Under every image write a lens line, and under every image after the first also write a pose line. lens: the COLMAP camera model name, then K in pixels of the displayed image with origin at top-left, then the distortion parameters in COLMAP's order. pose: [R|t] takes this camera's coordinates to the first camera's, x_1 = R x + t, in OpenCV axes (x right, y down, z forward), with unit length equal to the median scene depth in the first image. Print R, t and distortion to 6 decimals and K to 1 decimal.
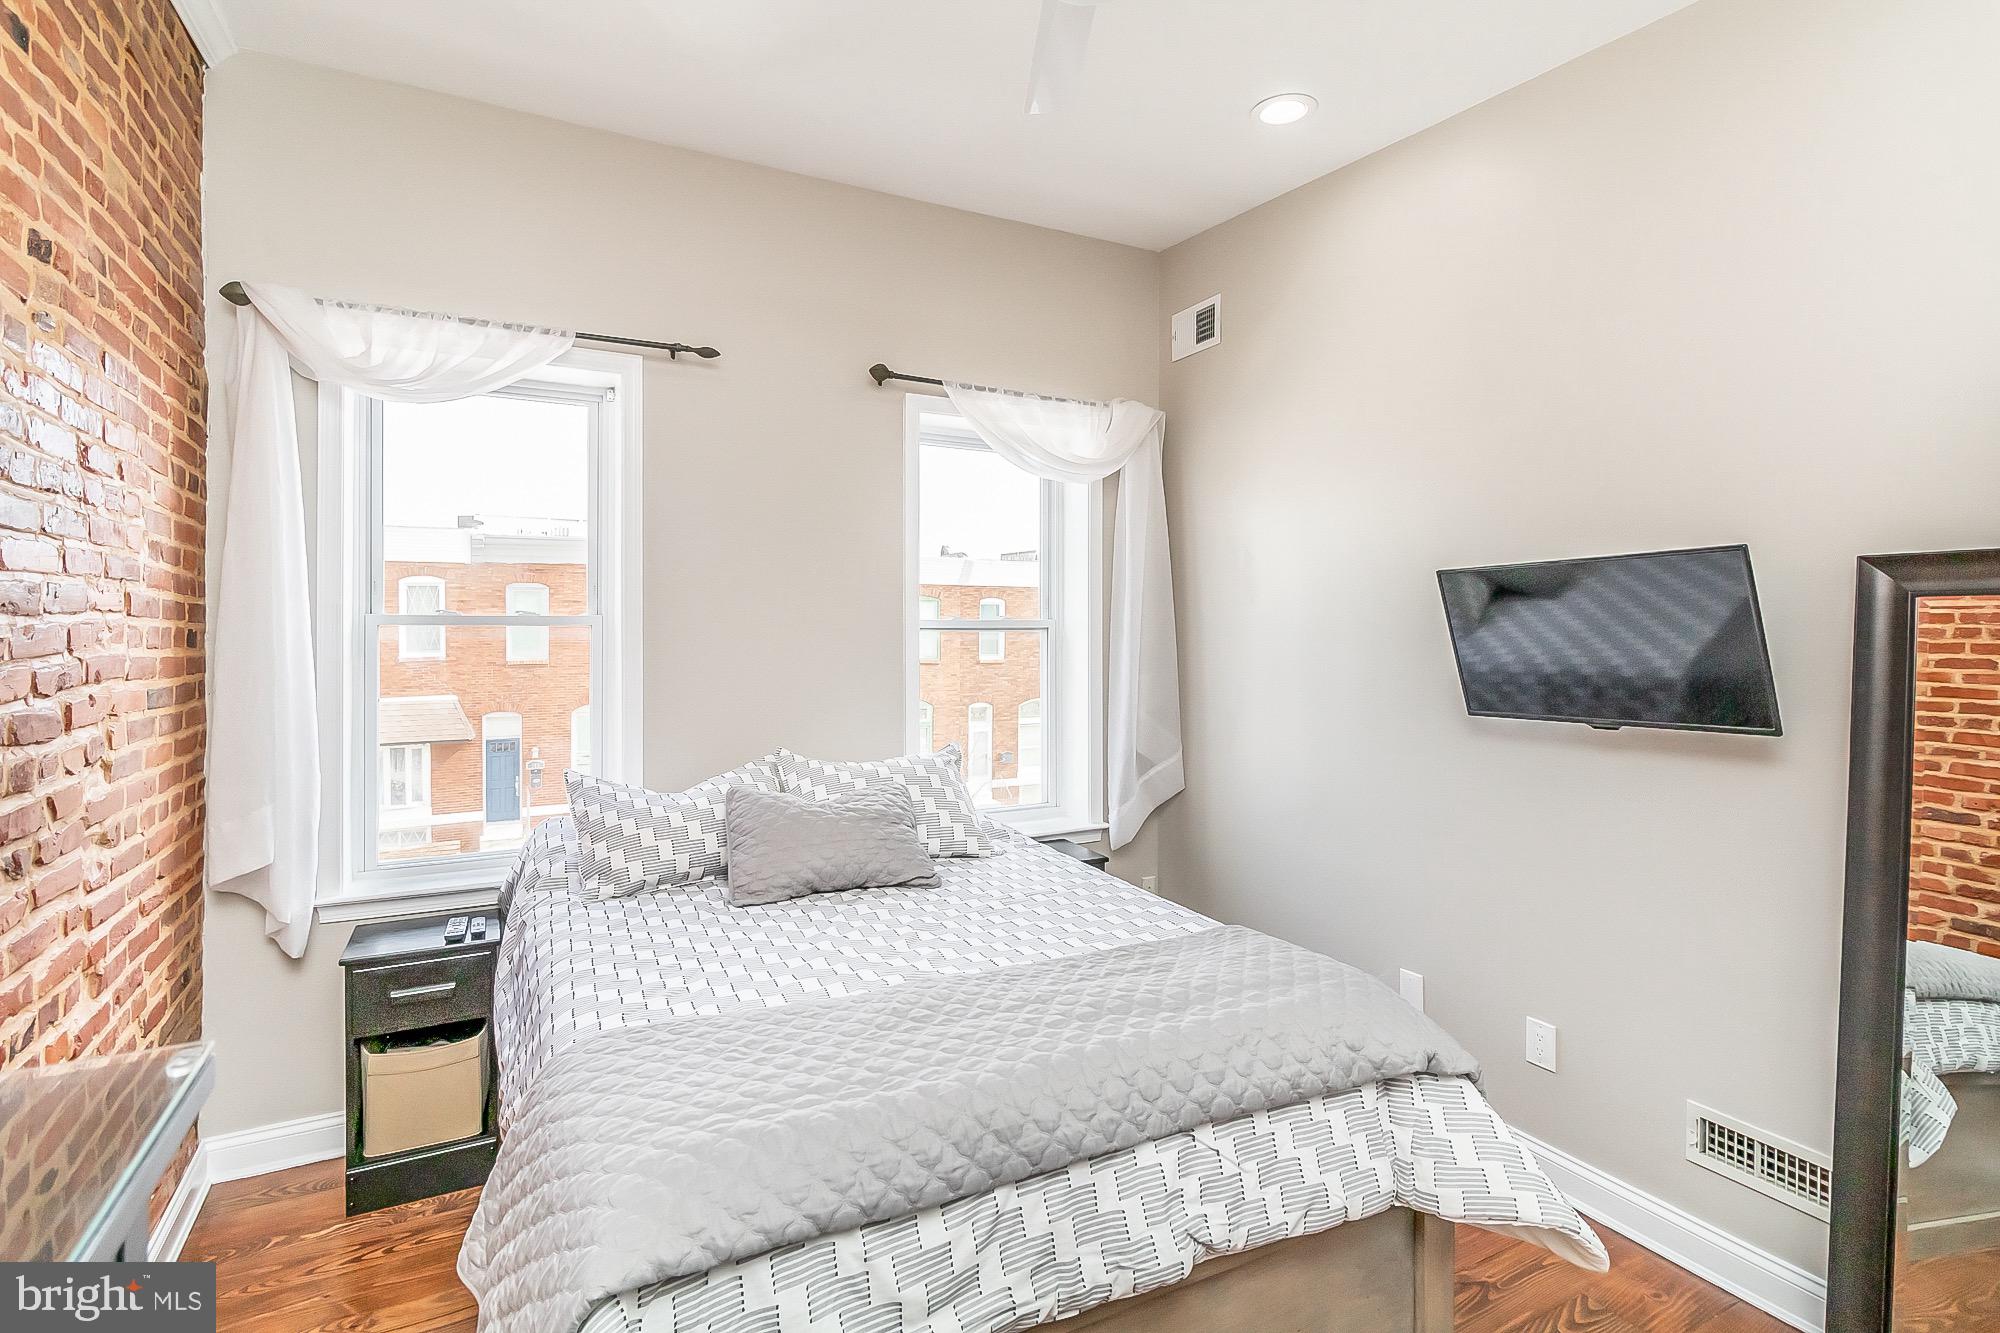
lens RADIAL K [[930.9, 0, 1005.5], [0, 930.9, 657.4], [0, 0, 1]] dist [-0.000397, 0.000034]
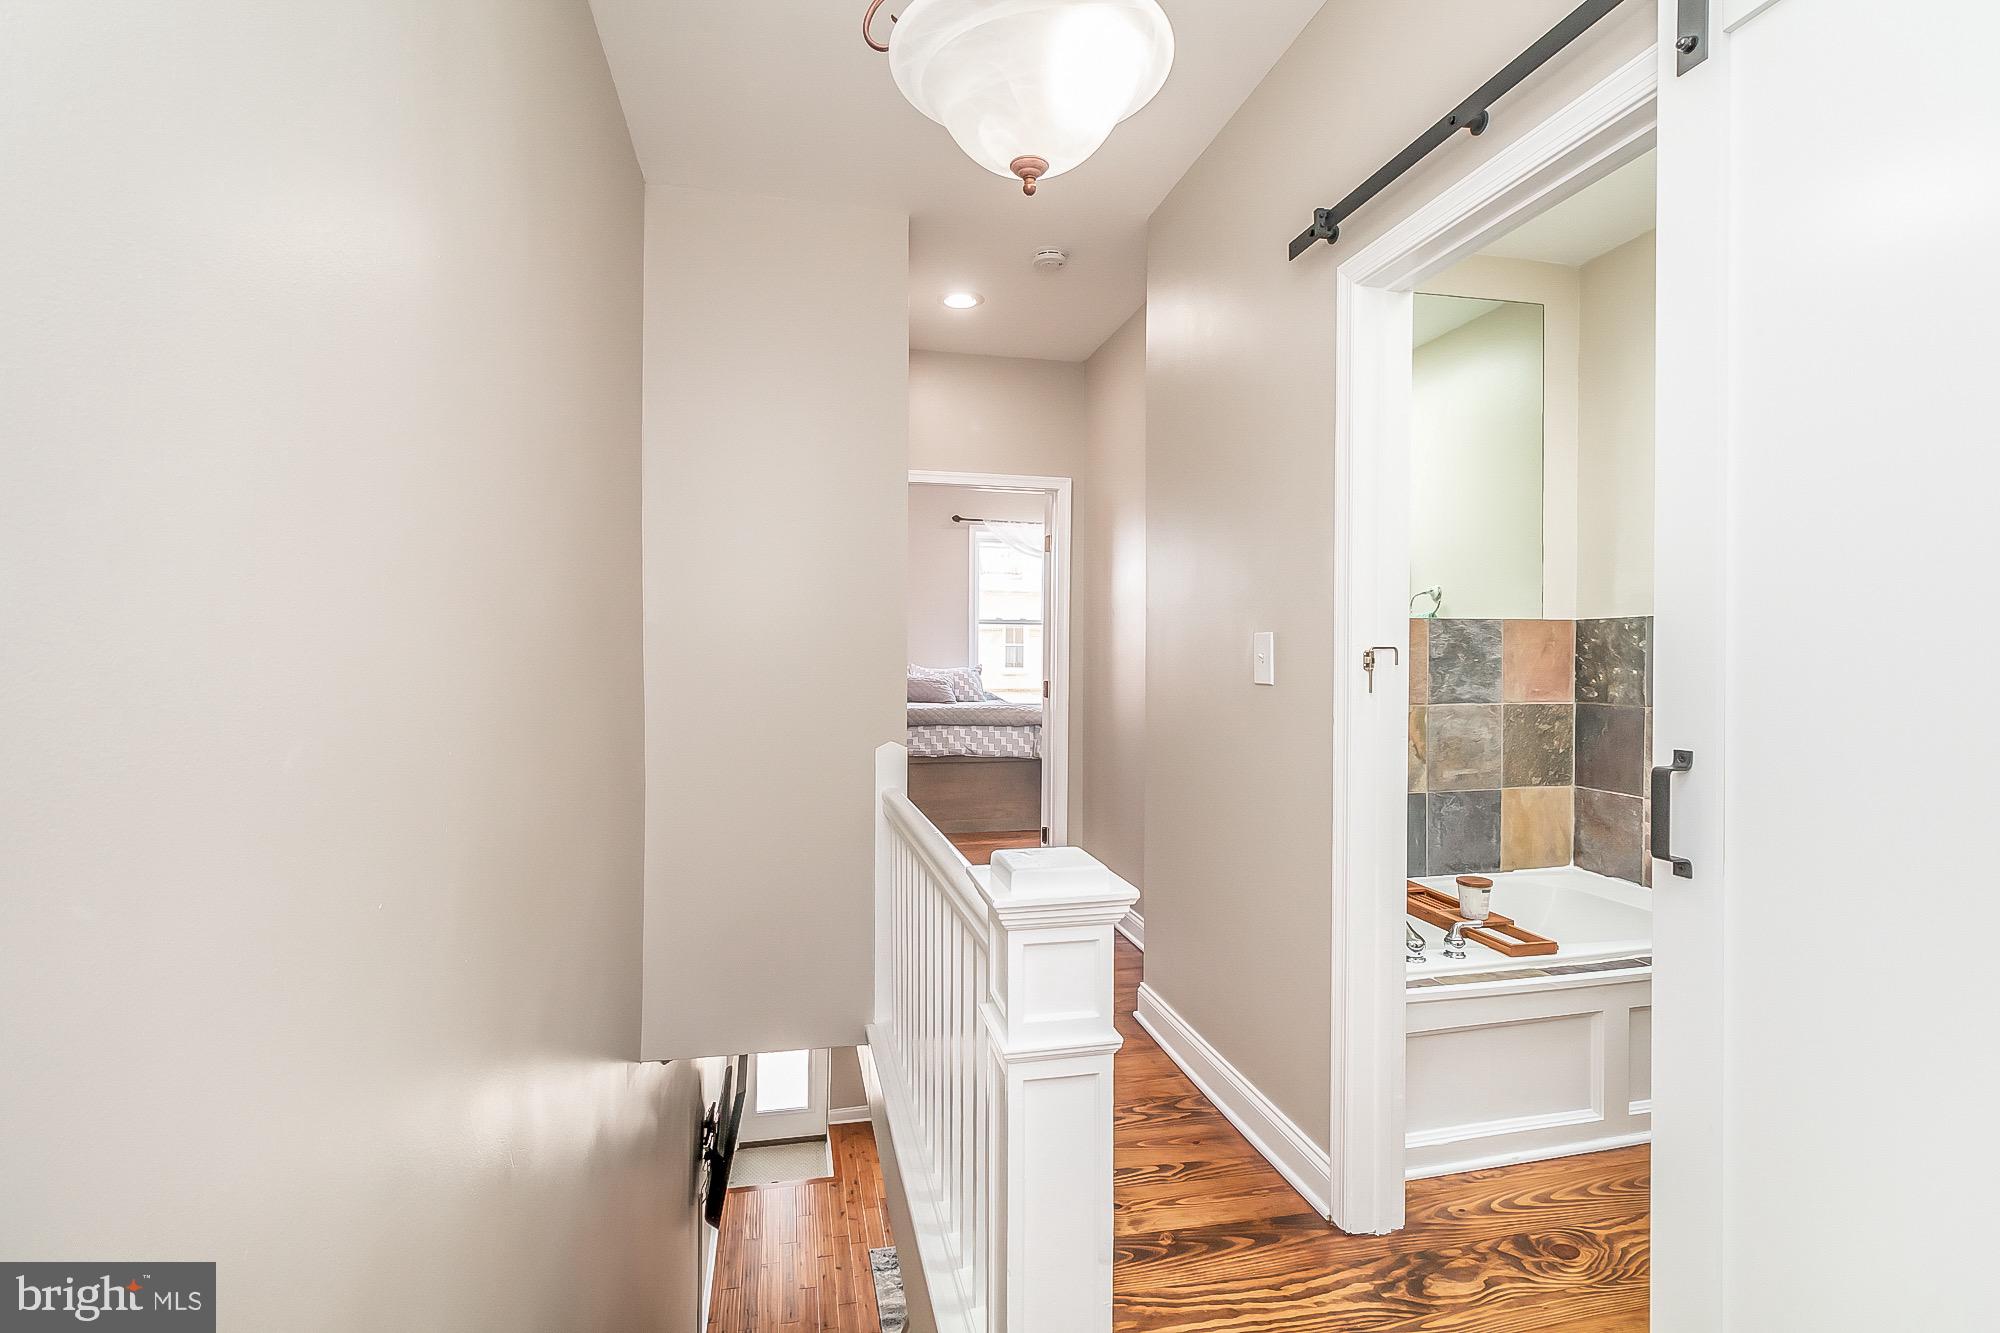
lens RADIAL K [[930.9, 0, 1005.5], [0, 930.9, 657.4], [0, 0, 1]] dist [-0.000397, 0.000034]
pose [[0.962362, 0.000058, -0.271772, 0.828271], [-0.009022, 0.999456, -0.031734, 0.180471], [0.271622, 0.032991, 0.961838, -1.670967]]
